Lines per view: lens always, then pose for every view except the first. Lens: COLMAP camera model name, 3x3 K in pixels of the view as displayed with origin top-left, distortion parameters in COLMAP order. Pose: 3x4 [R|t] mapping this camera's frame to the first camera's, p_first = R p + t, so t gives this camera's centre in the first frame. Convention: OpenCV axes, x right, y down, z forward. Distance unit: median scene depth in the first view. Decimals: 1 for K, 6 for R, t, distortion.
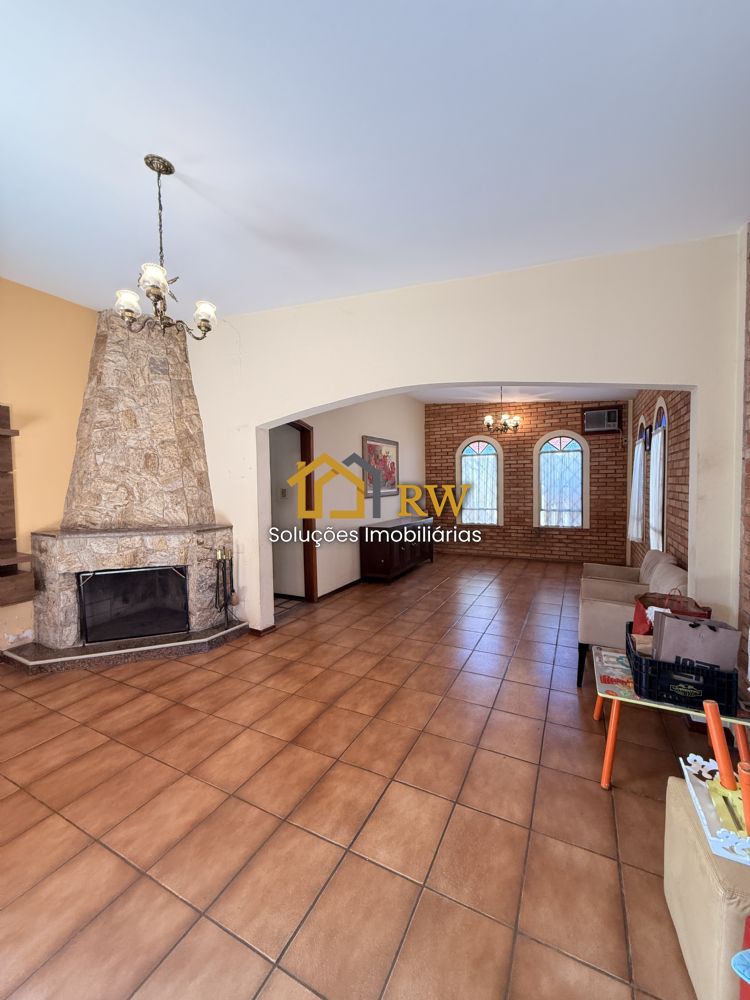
lens RADIAL K [[398.5, 0, 376.4], [0, 398.5, 498.5], [0, 0, 1]] dist [0.000748, 0.000392]
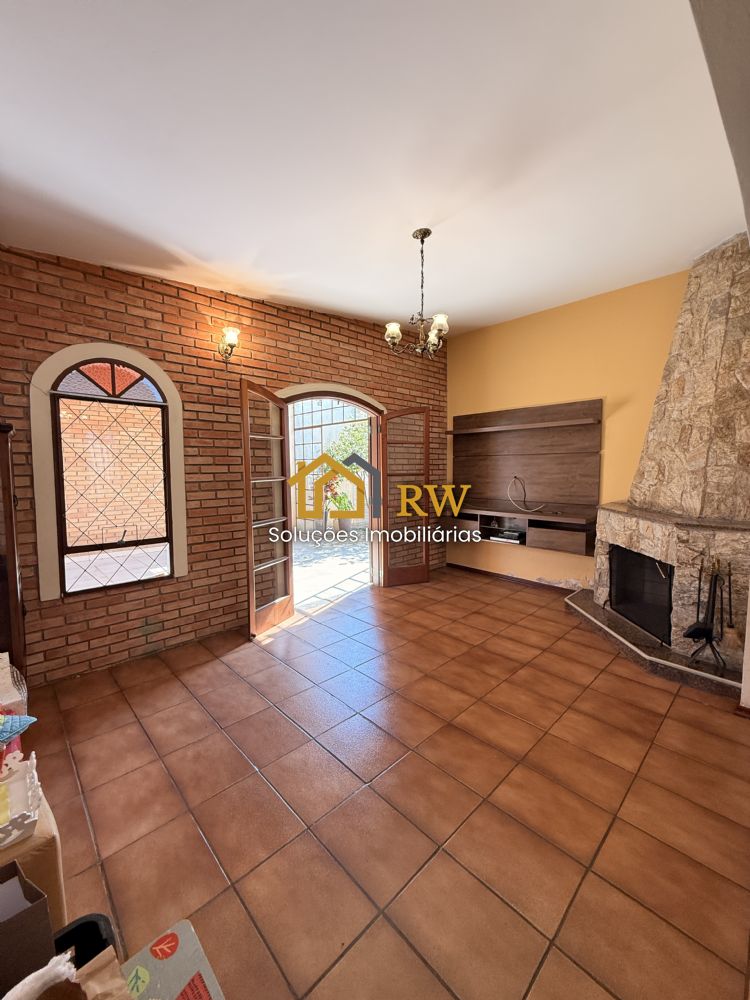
lens RADIAL K [[398.5, 0, 376.5], [0, 398.5, 499.4], [0, 0, 1]] dist [0.000748, 0.000392]
pose [[-0.324775, 0.096485, -0.940857, 0.492586], [-0.026265, 0.993479, 0.110948, -0.038255], [0.945427, 0.060744, -0.320123, 0.743864]]
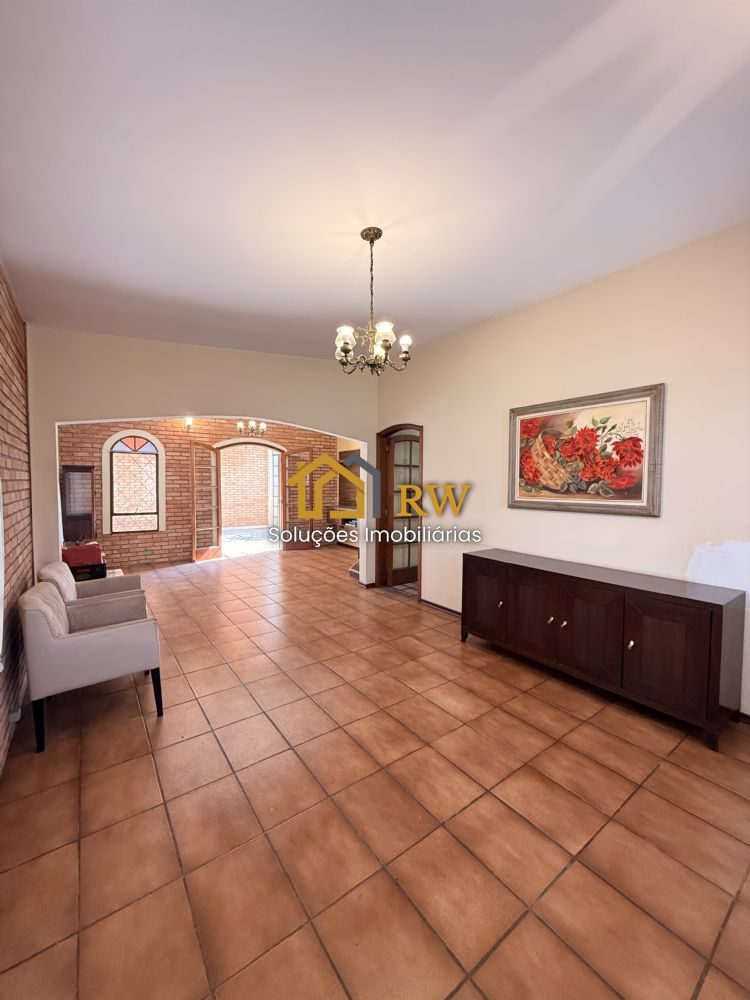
lens RADIAL K [[398.5, 0, 376.1], [0, 398.5, 499.1], [0, 0, 1]] dist [0.000748, 0.000392]
pose [[-0.447057, 0.055652, -0.892773, 1.125178], [-0.032123, 0.996420, 0.078199, -0.102206], [0.893929, 0.063638, -0.443668, 1.935449]]
